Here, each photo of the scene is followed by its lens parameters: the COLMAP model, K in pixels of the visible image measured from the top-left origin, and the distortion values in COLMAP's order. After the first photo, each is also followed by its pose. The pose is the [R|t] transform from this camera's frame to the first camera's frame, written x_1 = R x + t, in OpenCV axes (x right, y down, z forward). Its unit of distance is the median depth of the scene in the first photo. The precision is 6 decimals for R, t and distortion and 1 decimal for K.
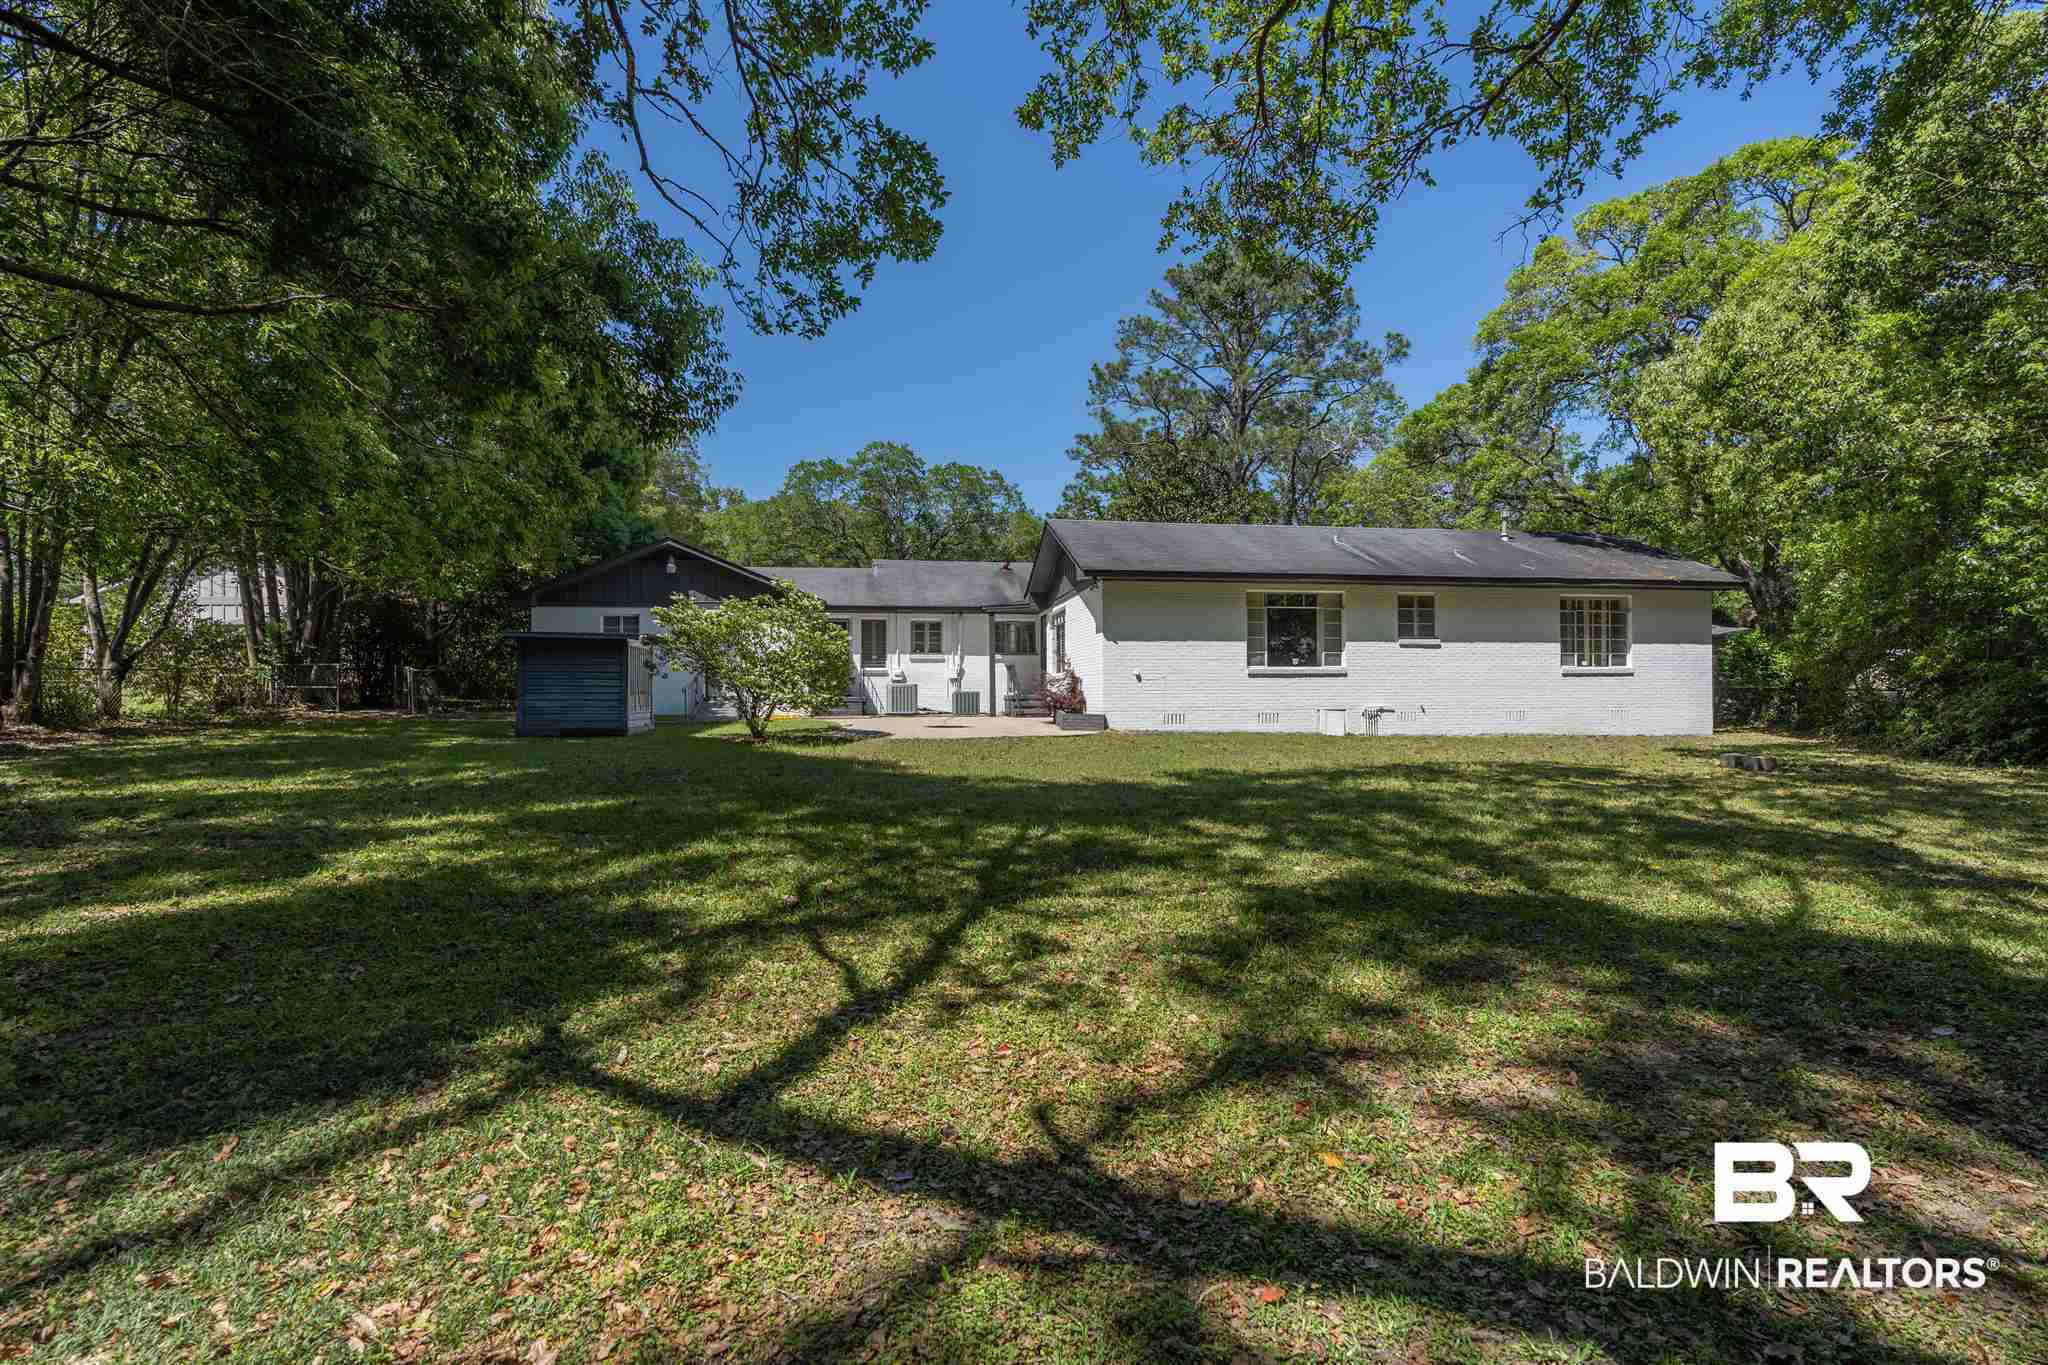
lens RADIAL K [[920.1, 0, 1032.0], [0, 920.1, 683.5], [0, 0, 1]] dist [-0.003640, 0.001041]
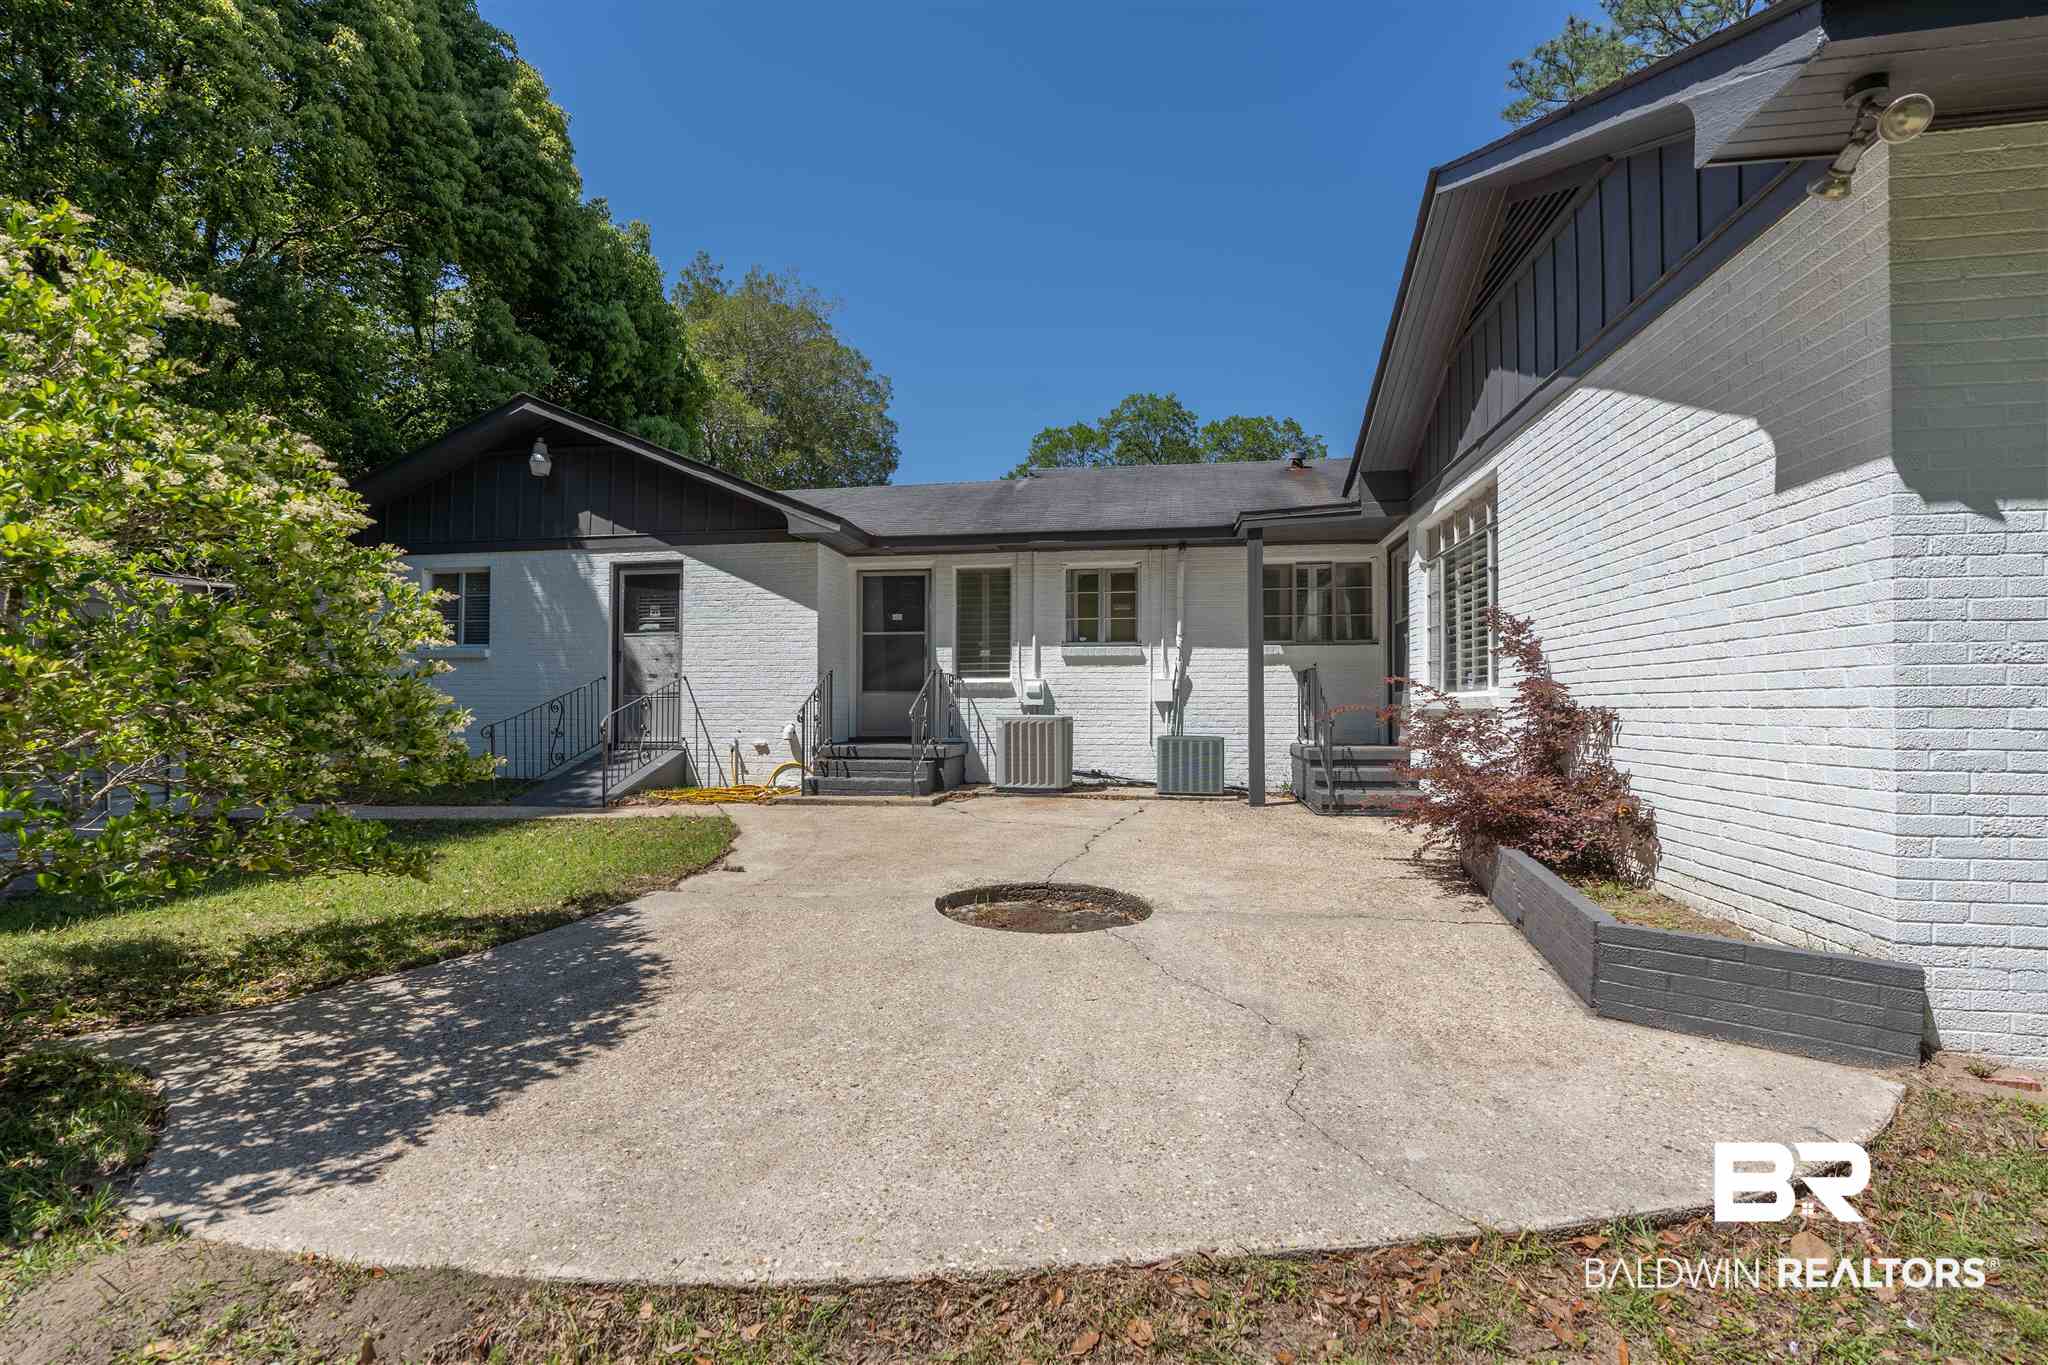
lens RADIAL K [[920.1, 0, 1016.2], [0, 920.1, 688.6], [0, 0, 1]] dist [-0.003640, 0.001041]
pose [[0.944527, 0.000848, -0.328433, -0.011396], [-0.002861, 0.999980, -0.005645, -0.009269], [0.328422, 0.006271, 0.944510, 0.586711]]
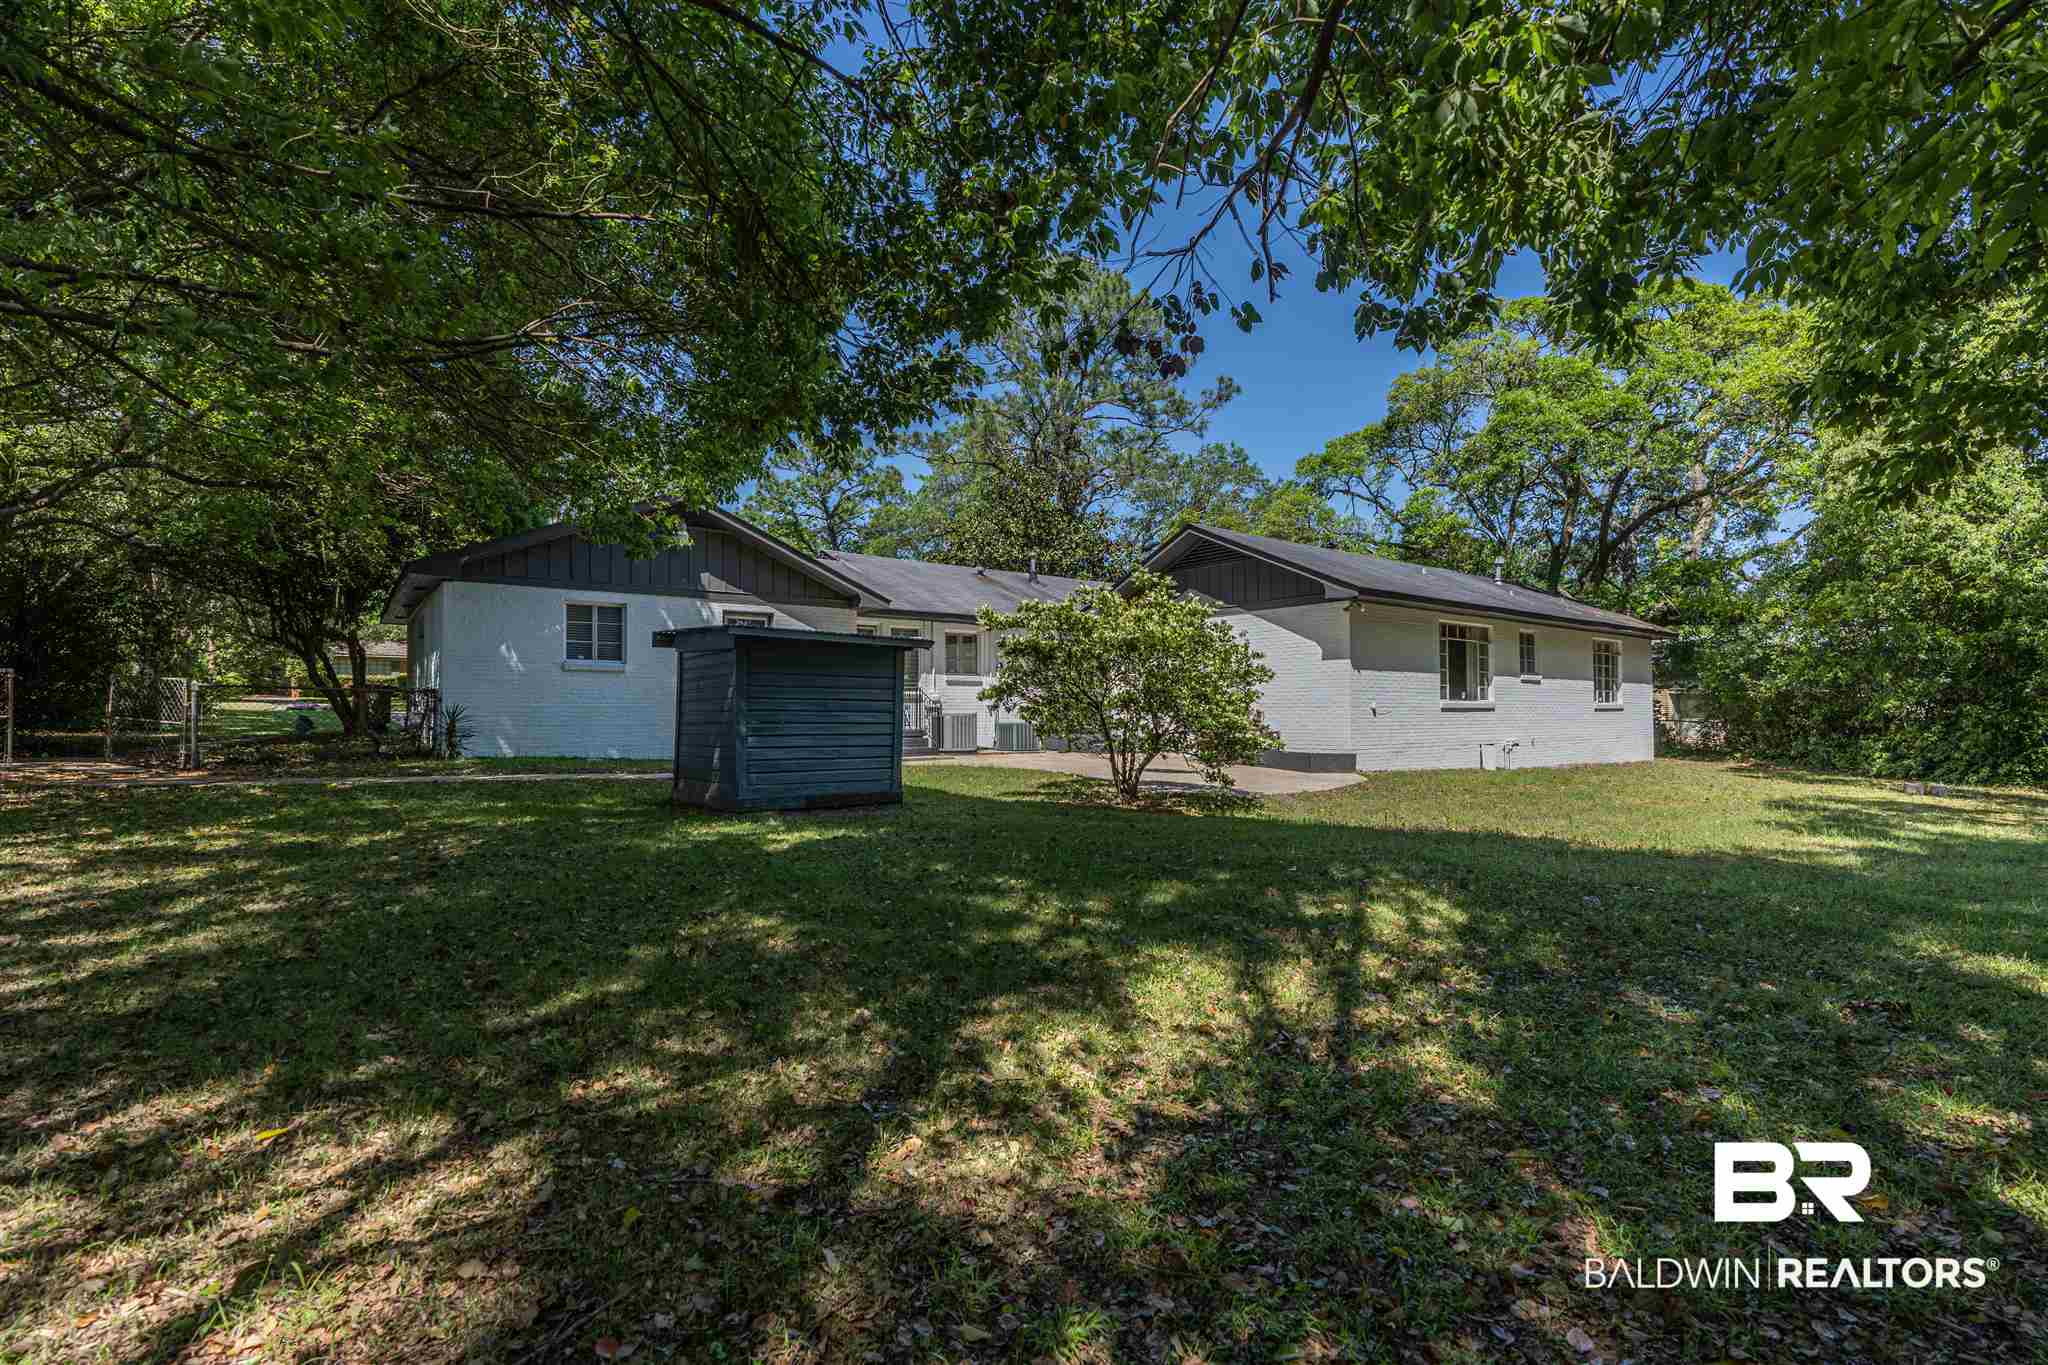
lens RADIAL K [[920.1, 0, 1031.9], [0, 920.1, 697.4], [0, 0, 1]] dist [-0.003640, 0.001041]
pose [[0.882253, 0.013433, 0.470584, -0.437855], [-0.009468, 0.999897, -0.010791, -0.005285], [-0.470681, 0.005065, 0.882289, 0.277501]]
